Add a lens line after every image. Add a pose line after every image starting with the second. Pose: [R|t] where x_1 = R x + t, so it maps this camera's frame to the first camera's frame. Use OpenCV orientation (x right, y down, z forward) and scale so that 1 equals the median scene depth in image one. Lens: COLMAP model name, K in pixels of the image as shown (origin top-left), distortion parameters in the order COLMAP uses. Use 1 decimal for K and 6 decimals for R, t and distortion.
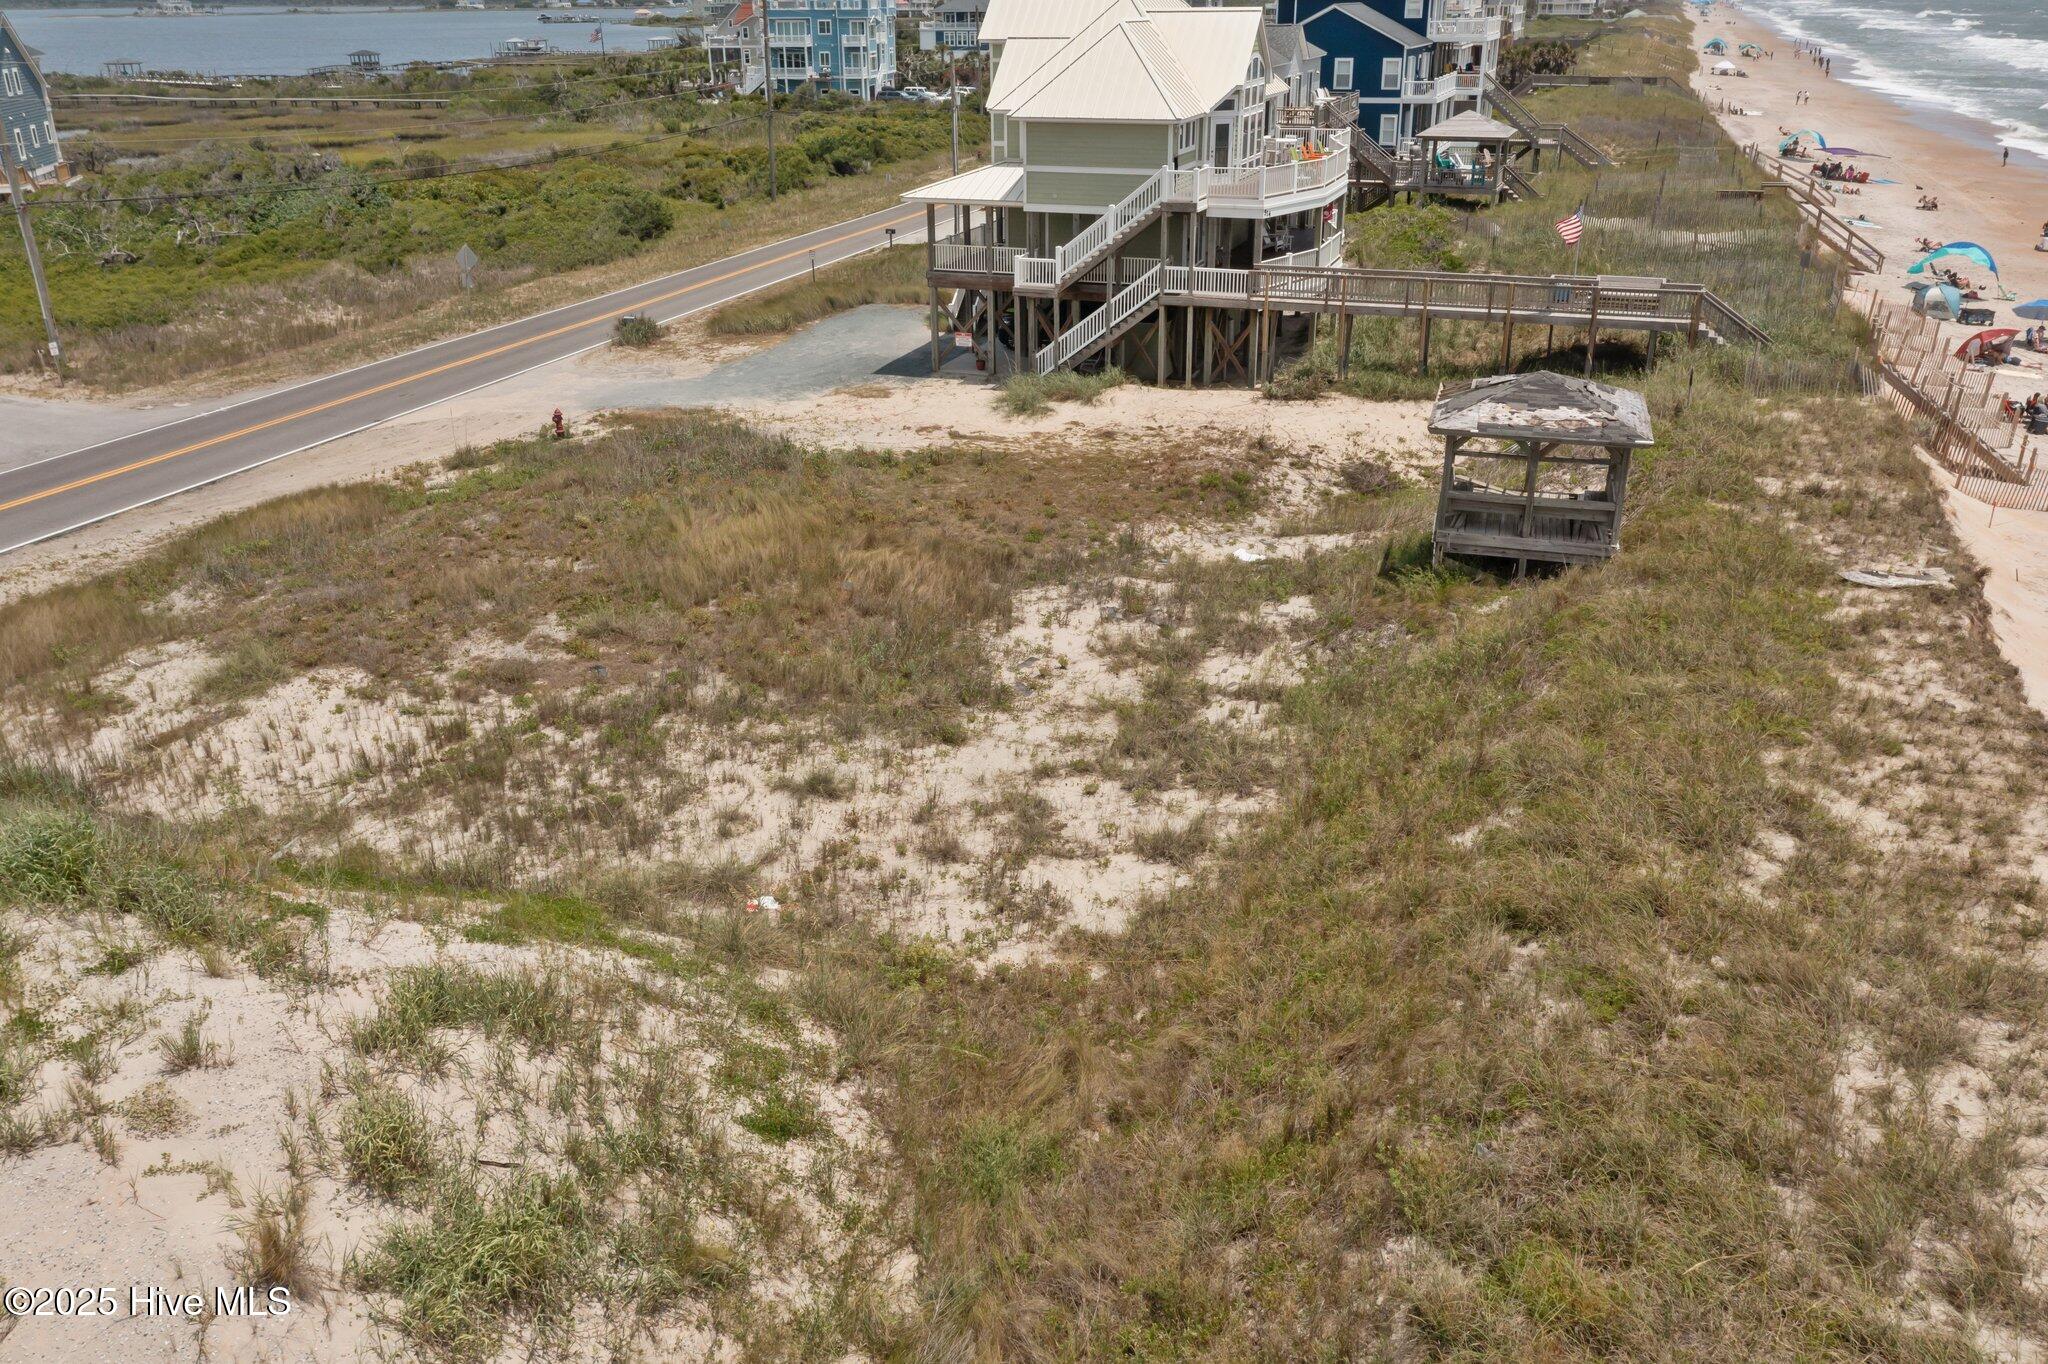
lens RADIAL K [[1627.1, 0, 1019.2], [0, 1627.1, 687.7], [0, 0, 1]] dist [-0.003793, -0.002056]
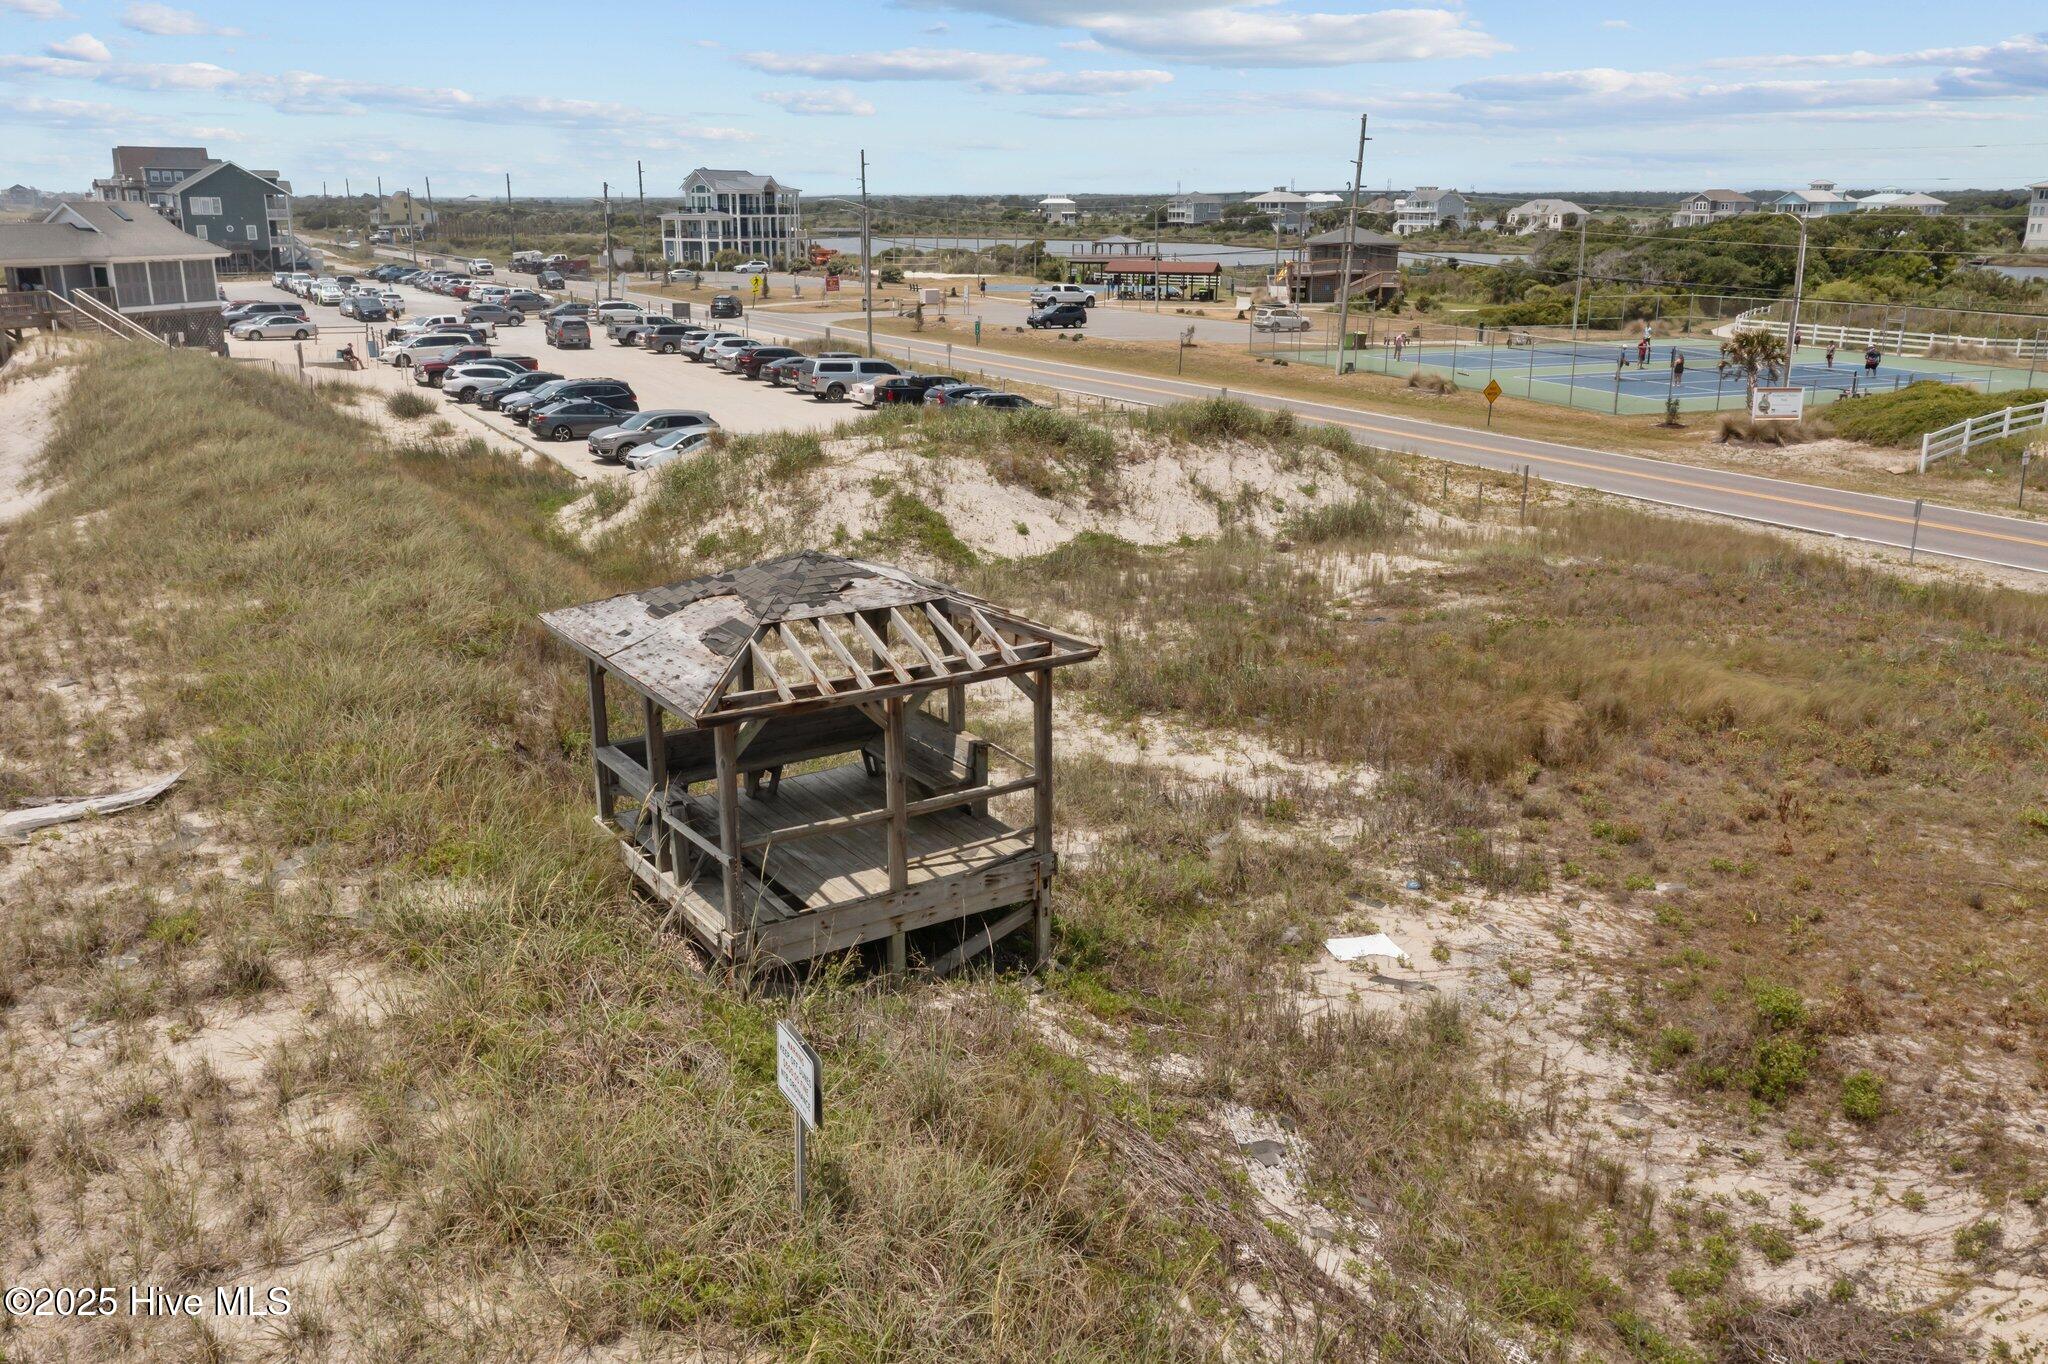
lens RADIAL K [[1640.0, 0, 1024.0], [0, 1640.0, 682.0], [0, 0, 1]] dist [-0.001161, -0.000977]
pose [[-0.641299, 0.221372, -0.734664, 0.695430], [-0.301798, 0.807528, 0.506771, -0.460679], [0.705446, 0.546711, -0.451057, 1.378126]]
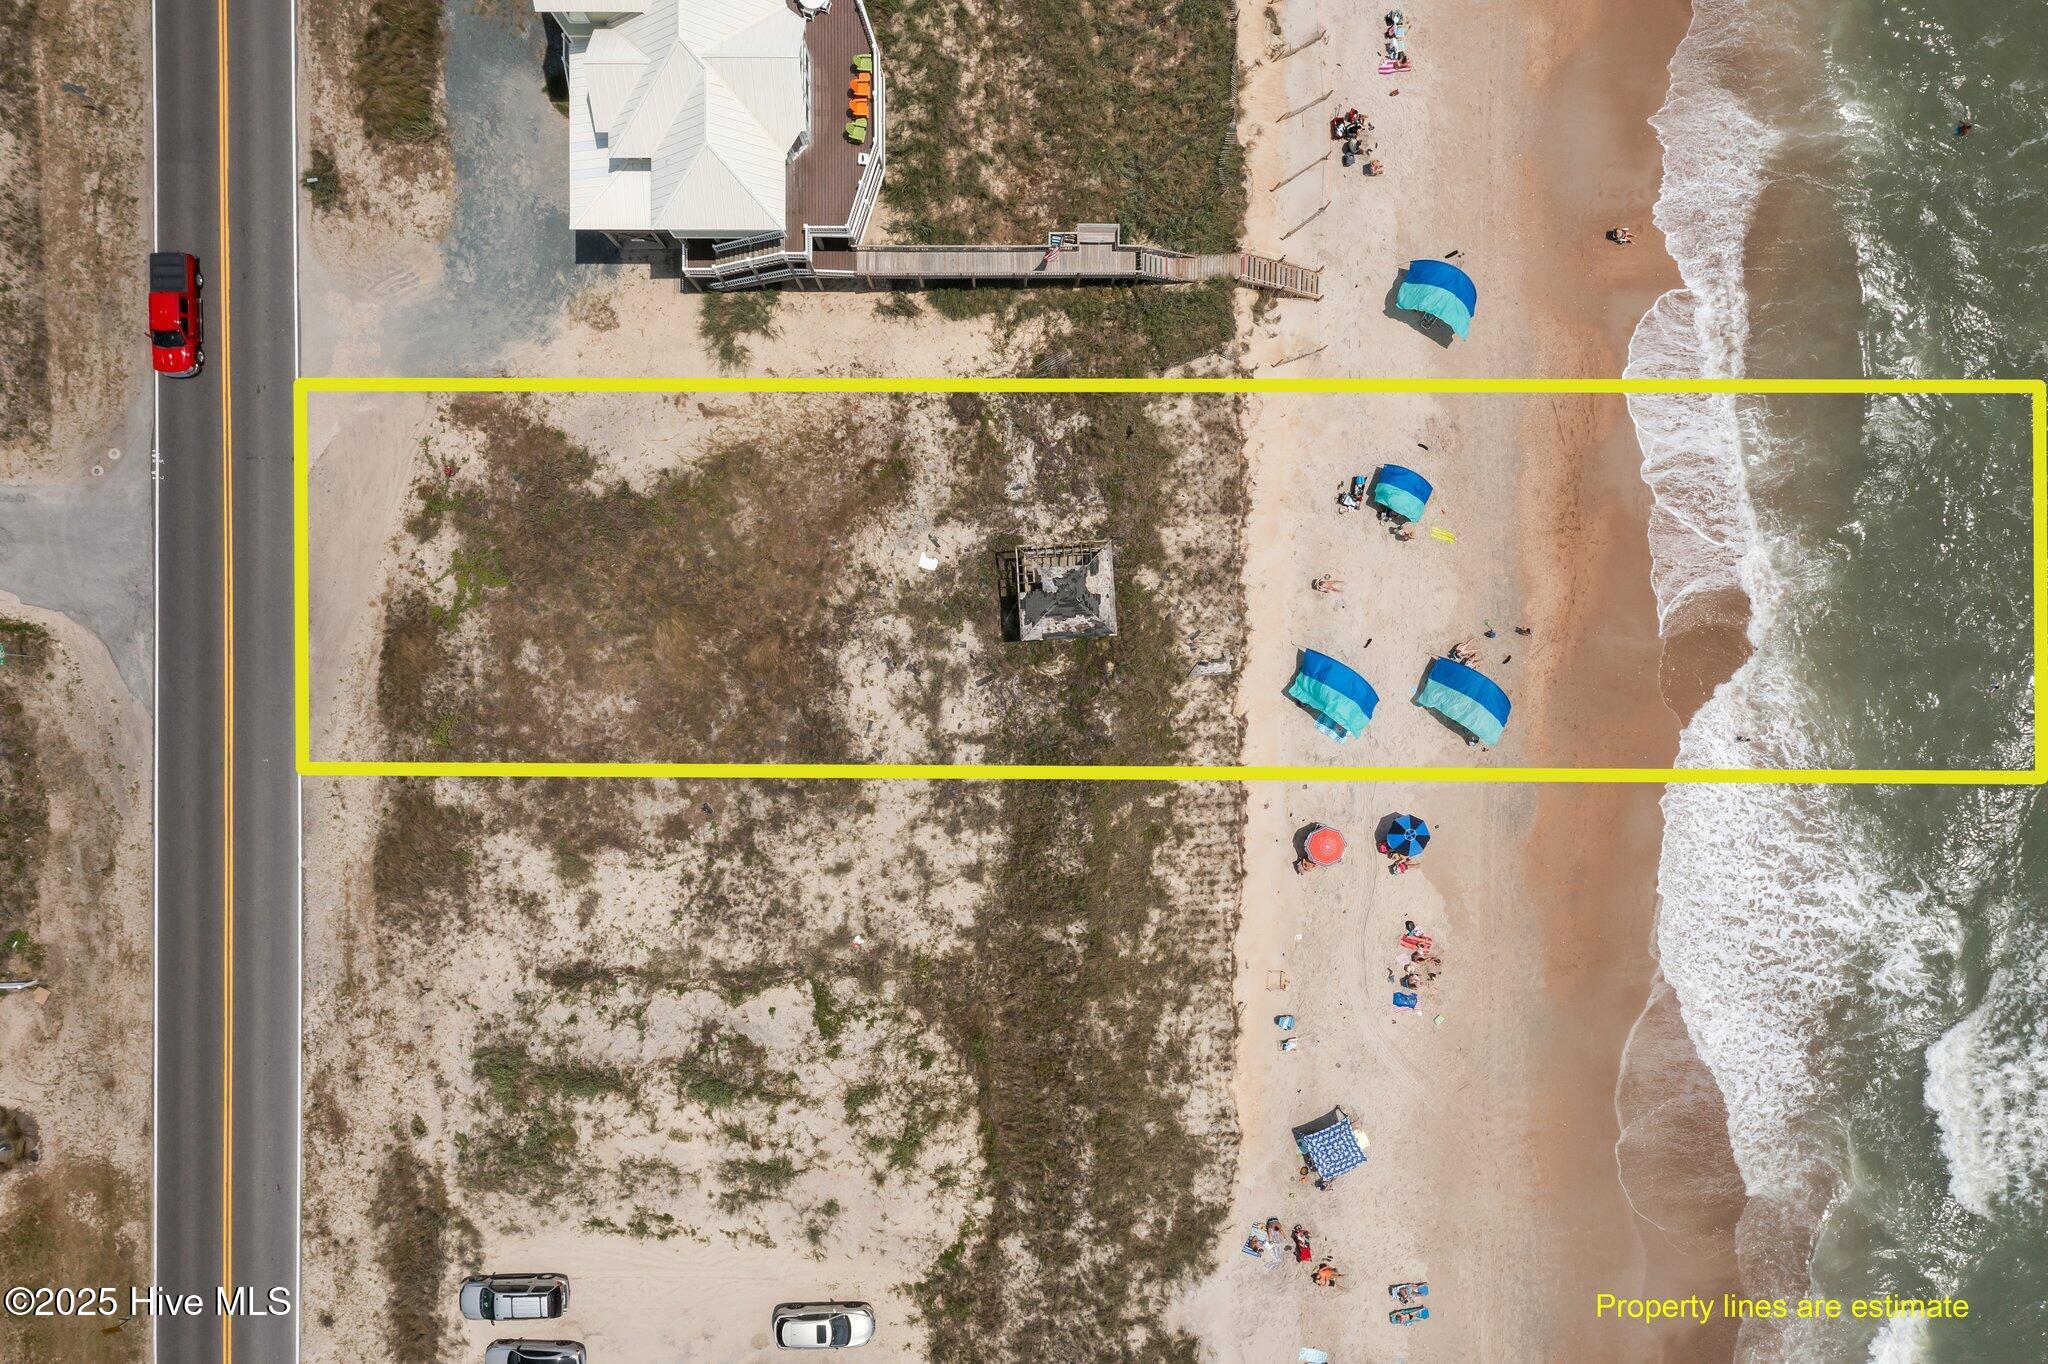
lens RADIAL K [[1622.9, 0, 1018.1], [0, 1622.9, 694.6], [0, 0, 1]] dist [-0.005870, 0.008103]
pose [[0.937324, -0.348276, 0.011247, 0.204379], [0.122689, 0.360061, 0.924826, -2.269319], [-0.326145, -0.865482, 0.380224, 0.098221]]
